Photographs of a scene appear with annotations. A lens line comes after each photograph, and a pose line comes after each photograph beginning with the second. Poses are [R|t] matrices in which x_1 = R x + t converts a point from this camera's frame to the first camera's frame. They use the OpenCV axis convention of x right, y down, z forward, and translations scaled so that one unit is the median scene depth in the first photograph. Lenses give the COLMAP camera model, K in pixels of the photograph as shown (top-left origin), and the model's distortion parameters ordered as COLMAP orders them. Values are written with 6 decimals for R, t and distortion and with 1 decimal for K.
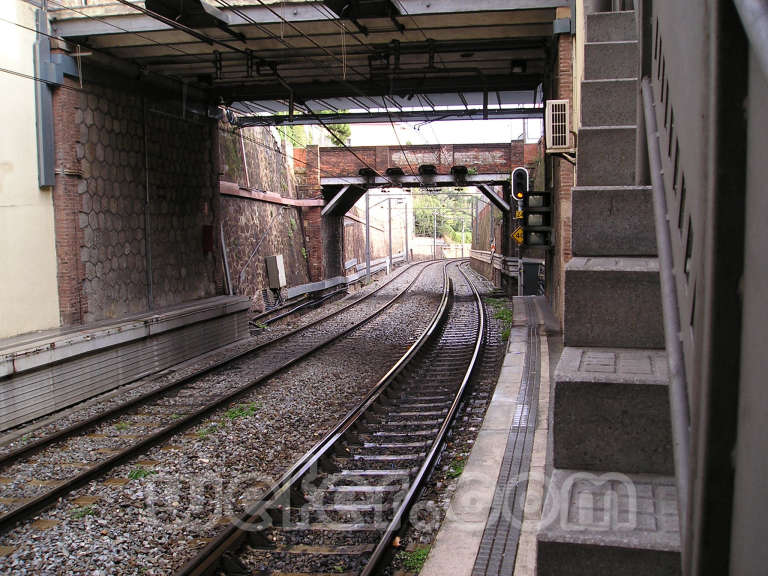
lens RADIAL K [[811.8, 0, 384.0], [0, 811.8, 288.0], [0, 0, 1]] dist [-0.096386, 0.026427]
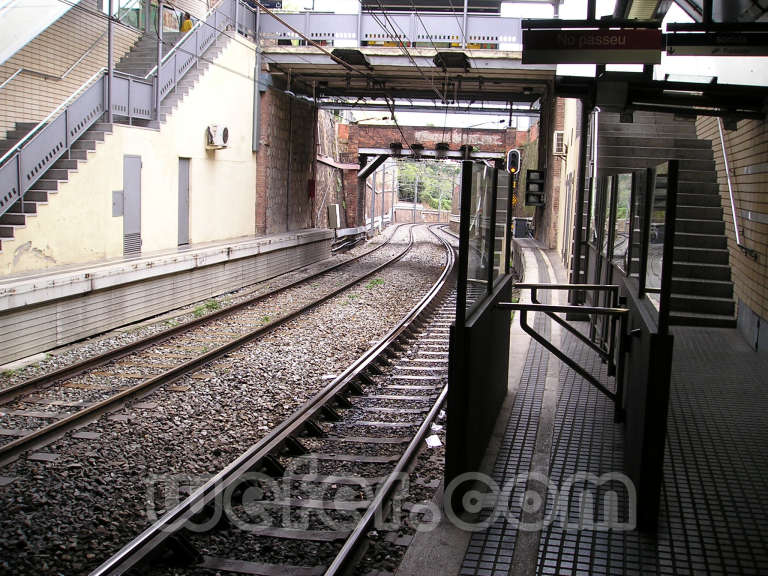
lens RADIAL K [[811.8, 0, 384.0], [0, 811.8, 288.0], [0, 0, 1]] dist [-0.096386, 0.026427]
pose [[0.997763, 0.048436, 0.046073, -0.088790], [-0.050341, 0.997886, 0.041112, 0.032786], [-0.043984, -0.043339, 0.998092, -0.307245]]
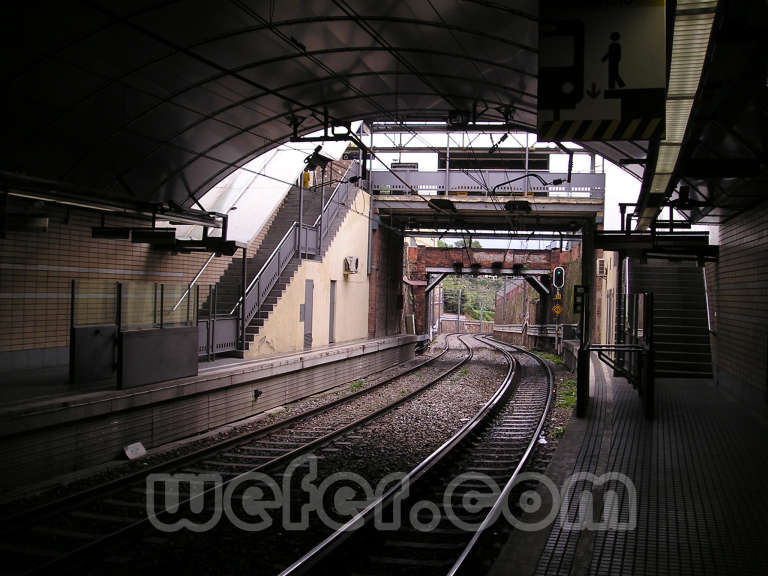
lens RADIAL K [[814.1, 0, 409.0], [0, 814.1, 288.4], [0, 0, 1]] dist [-0.010975, 0.001913]
pose [[0.998616, 0.044789, 0.027575, -0.153888], [-0.041965, 0.994530, -0.095650, 0.052735], [-0.031708, 0.094360, 0.995033, -0.528314]]
